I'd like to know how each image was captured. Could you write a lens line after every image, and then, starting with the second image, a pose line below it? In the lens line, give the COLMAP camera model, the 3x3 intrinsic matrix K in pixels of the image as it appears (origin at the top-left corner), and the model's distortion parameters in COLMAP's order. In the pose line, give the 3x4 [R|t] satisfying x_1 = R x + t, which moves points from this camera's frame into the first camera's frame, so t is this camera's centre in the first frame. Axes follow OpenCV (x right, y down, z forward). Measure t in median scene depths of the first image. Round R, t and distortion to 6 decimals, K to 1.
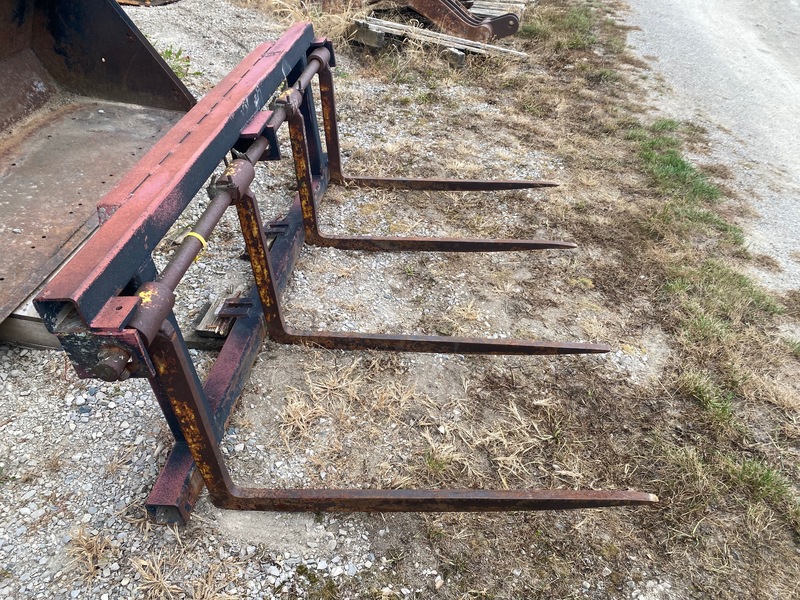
lens RADIAL K [[605.5, 0, 395.0], [0, 605.5, 300.9], [0, 0, 1]] dist [0.013818, -0.008125]
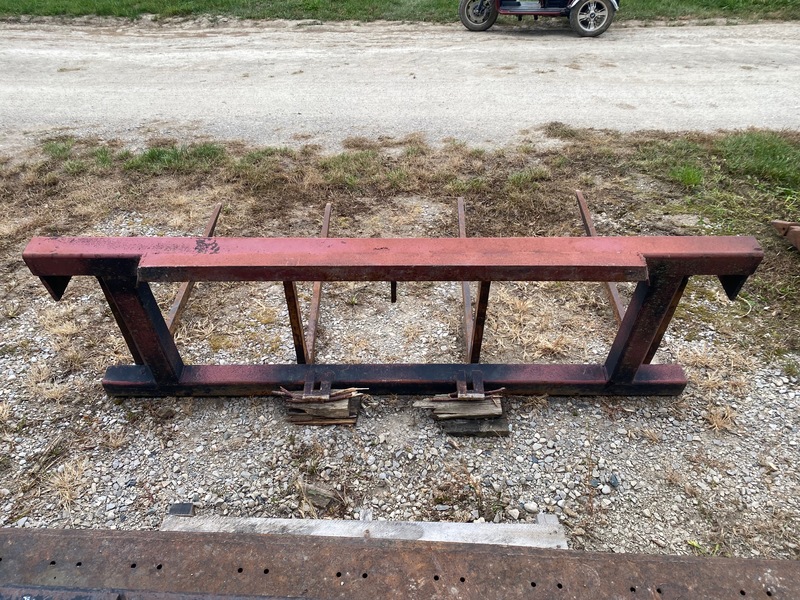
lens RADIAL K [[600.5, 0, 400.0], [0, 600.5, 300.0], [0, 0, 1]] dist [0.023200, -0.022056]
pose [[-0.097754, -0.669239, 0.736589, -0.650423], [0.603820, 0.548457, 0.578443, -0.522790], [-0.791104, 0.501312, 0.350486, 0.477451]]
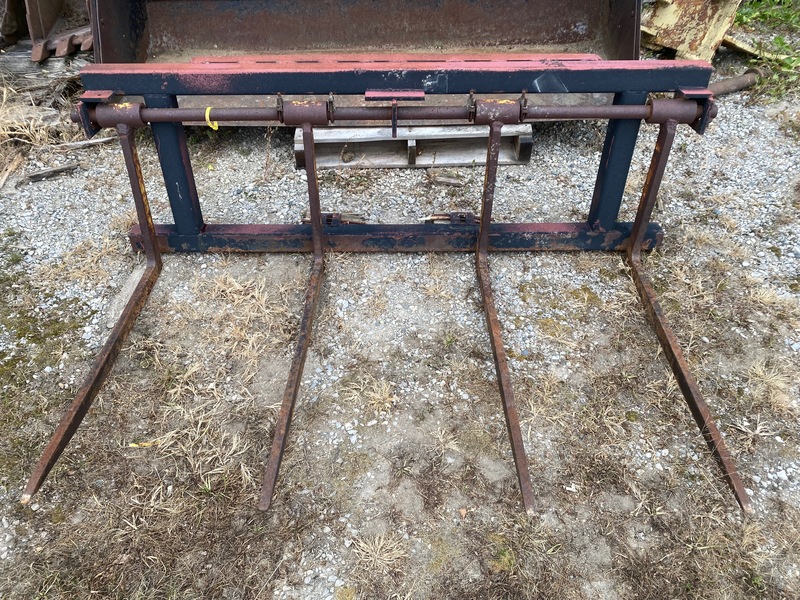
lens RADIAL K [[605.5, 0, 395.0], [0, 605.5, 300.9], [0, 0, 1]] dist [0.013818, -0.008125]
pose [[0.096111, 0.663467, -0.742007, 0.518996], [-0.597052, 0.634889, 0.490352, -0.388414], [0.796424, 0.395889, 0.457144, 0.451016]]
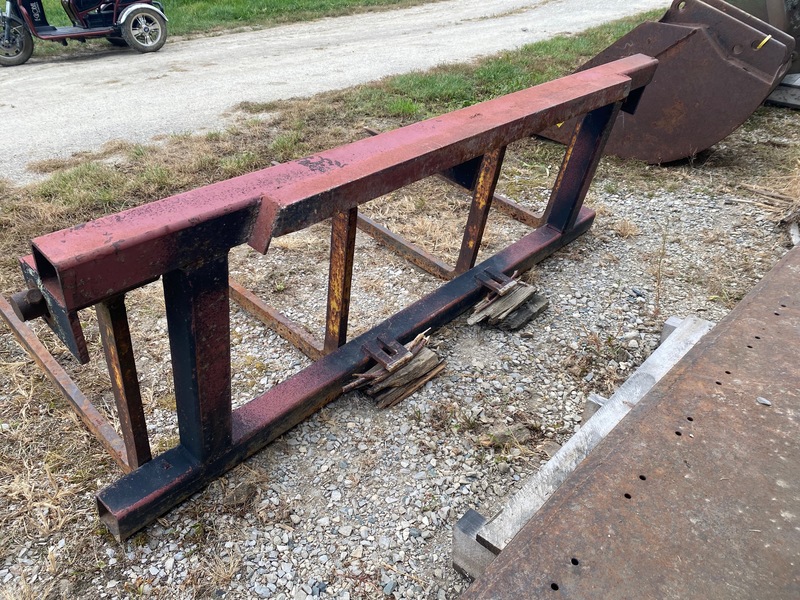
lens RADIAL K [[600.5, 0, 400.0], [0, 600.5, 300.0], [0, 0, 1]] dist [0.023200, -0.022056]
pose [[-0.802076, -0.399078, 0.444309, -0.417419], [0.291131, 0.388307, 0.874334, -0.618417], [-0.521456, 0.830635, -0.195268, 0.928485]]
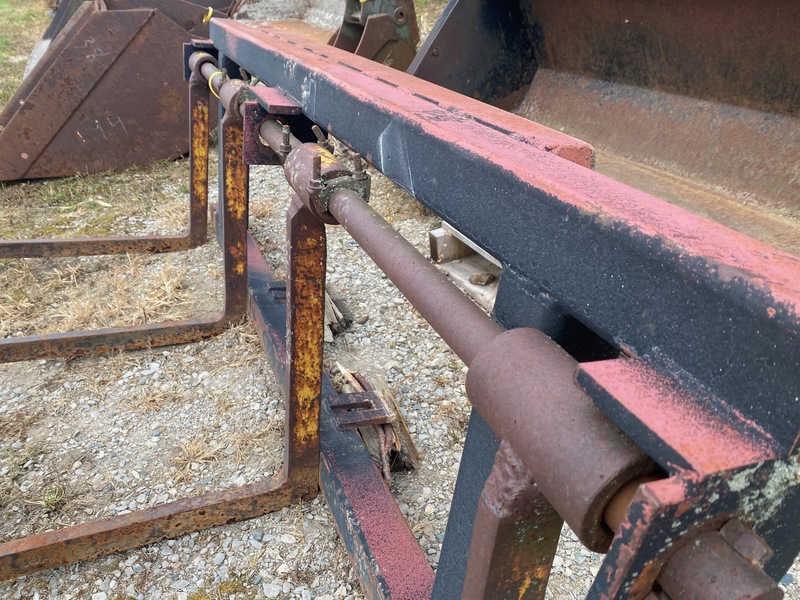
lens RADIAL K [[601.8, 0, 393.2], [0, 601.8, 295.2], [0, 0, 1]] dist [0.010047, -0.004465]
pose [[-0.883573, 0.187002, -0.429336, -0.034116], [-0.313375, 0.445166, 0.838823, -0.487297], [0.347987, 0.875704, -0.334734, 0.940788]]
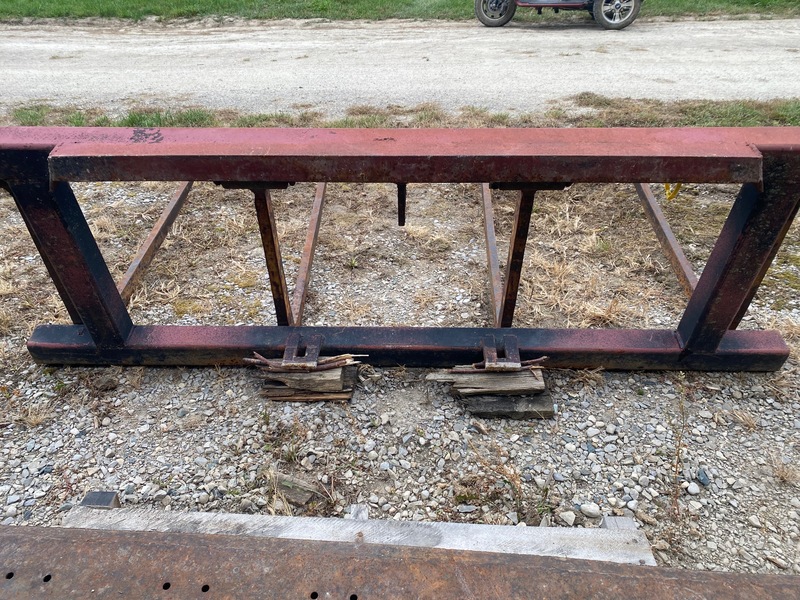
lens RADIAL K [[605.5, 0, 395.0], [0, 605.5, 300.9], [0, 0, 1]] dist [0.013818, -0.008125]
pose [[-0.073366, -0.631658, 0.771768, -0.585876], [0.612743, 0.582017, 0.534605, -0.380279], [-0.786869, 0.512117, 0.344344, 0.577683]]
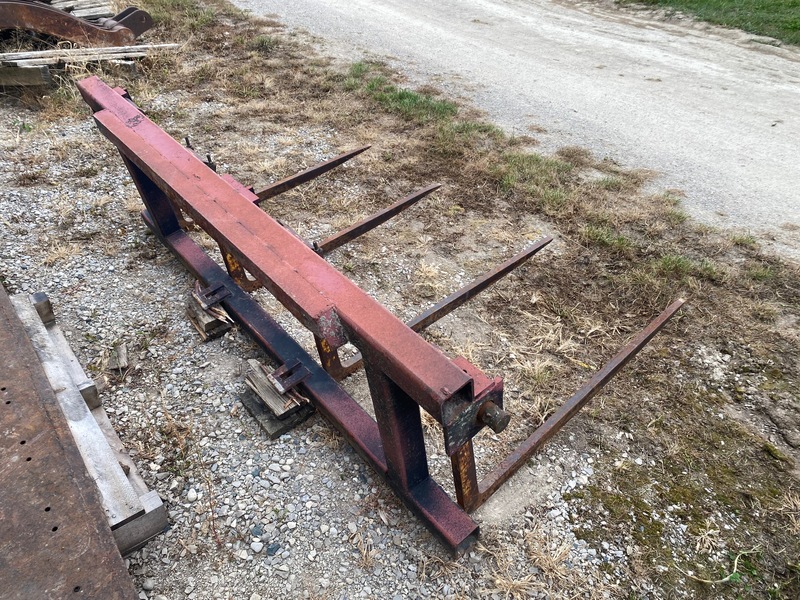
lens RADIAL K [[601.8, 0, 393.2], [0, 601.8, 295.2], [0, 0, 1]] dist [0.010047, -0.004465]
pose [[0.707291, -0.489609, 0.509924, -0.410009], [0.460793, 0.866339, 0.192680, -0.148512], [-0.536105, 0.098688, 0.838363, 0.071662]]
